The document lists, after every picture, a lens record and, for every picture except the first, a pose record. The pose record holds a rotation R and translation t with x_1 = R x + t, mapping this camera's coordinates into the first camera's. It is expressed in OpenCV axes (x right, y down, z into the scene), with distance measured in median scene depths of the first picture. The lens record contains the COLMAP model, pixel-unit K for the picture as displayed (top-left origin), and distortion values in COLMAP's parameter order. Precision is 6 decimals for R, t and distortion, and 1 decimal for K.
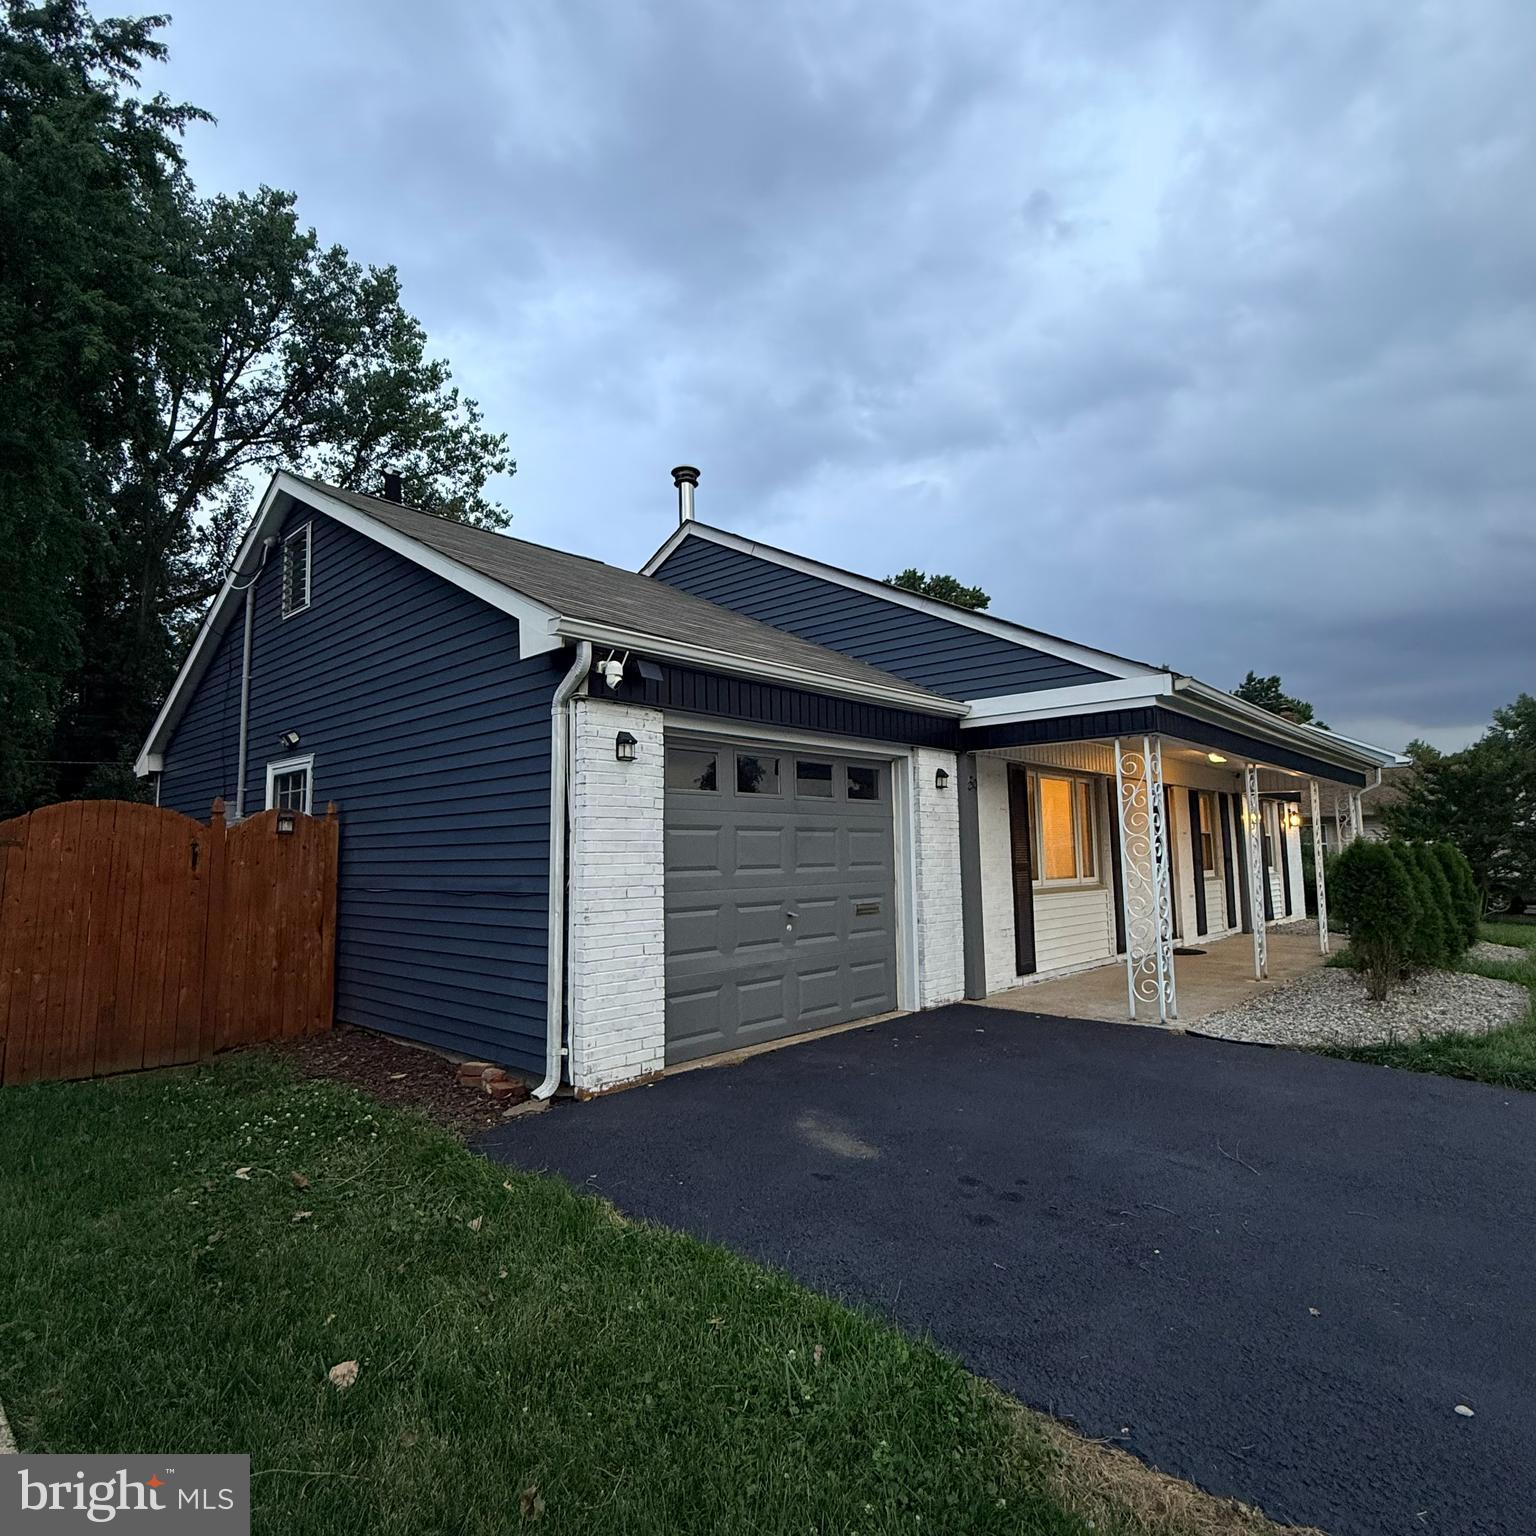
lens RADIAL K [[880.7, 0, 771.9], [0, 880.7, 769.8], [0, 0, 1]] dist [0.021063, -0.001472]
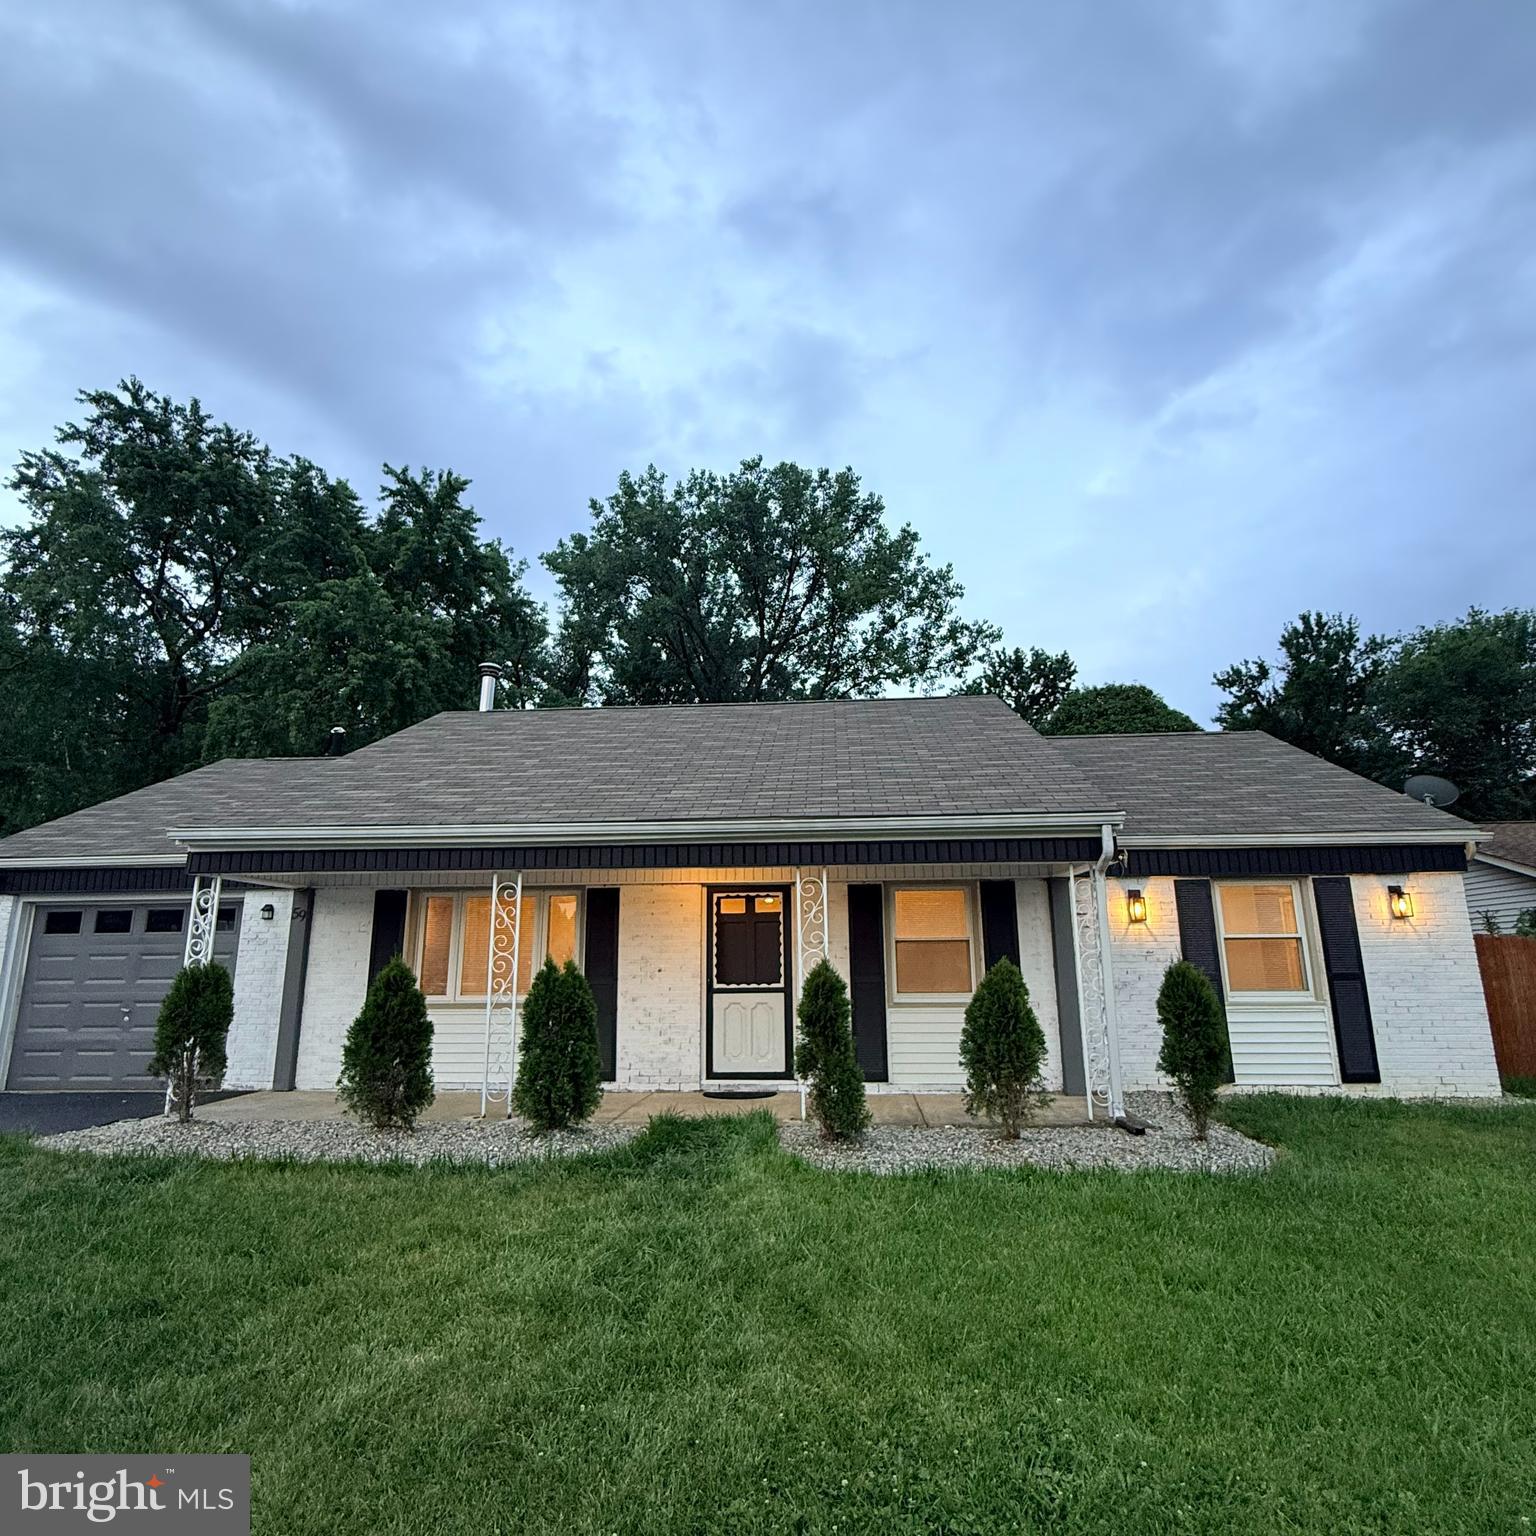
lens RADIAL K [[880.7, 0, 771.8], [0, 880.7, 768.6], [0, 0, 1]] dist [0.021063, -0.001472]
pose [[0.620676, -0.158964, -0.767784, 2.001762], [0.075652, 0.986805, -0.143154, 0.053261], [0.780409, 0.030768, 0.624512, 0.881429]]
